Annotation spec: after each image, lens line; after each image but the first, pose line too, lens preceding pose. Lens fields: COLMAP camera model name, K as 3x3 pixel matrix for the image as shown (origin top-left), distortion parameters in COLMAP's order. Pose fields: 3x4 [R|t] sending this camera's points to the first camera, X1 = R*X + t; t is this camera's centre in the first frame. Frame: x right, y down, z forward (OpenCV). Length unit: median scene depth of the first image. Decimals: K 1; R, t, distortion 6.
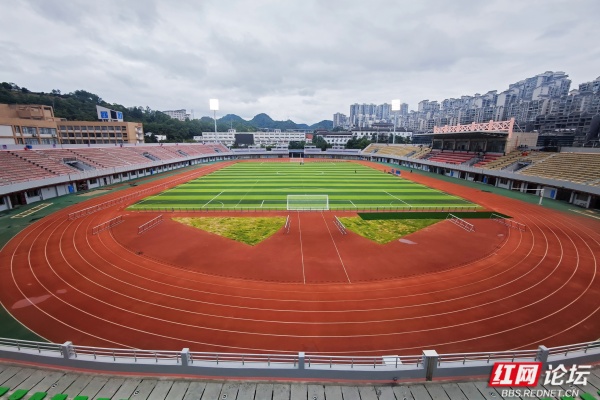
lens RADIAL K [[239.1, 0, 284.3], [0, 239.1, 197.2], [0, 0, 1]] dist [0.001443, 0.000750]
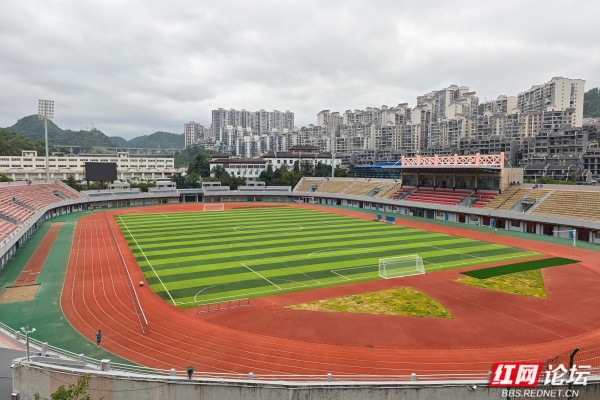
lens RADIAL K [[415.8, 0, 300.0], [0, 415.8, 200.0], [0, 0, 1]] dist [0.049625, 0.000702]
pose [[0.904378, -0.036156, 0.425198, -0.273378], [0.102462, 0.985654, -0.134120, -0.015230], [-0.414248, 0.164862, 0.895108, -0.041160]]
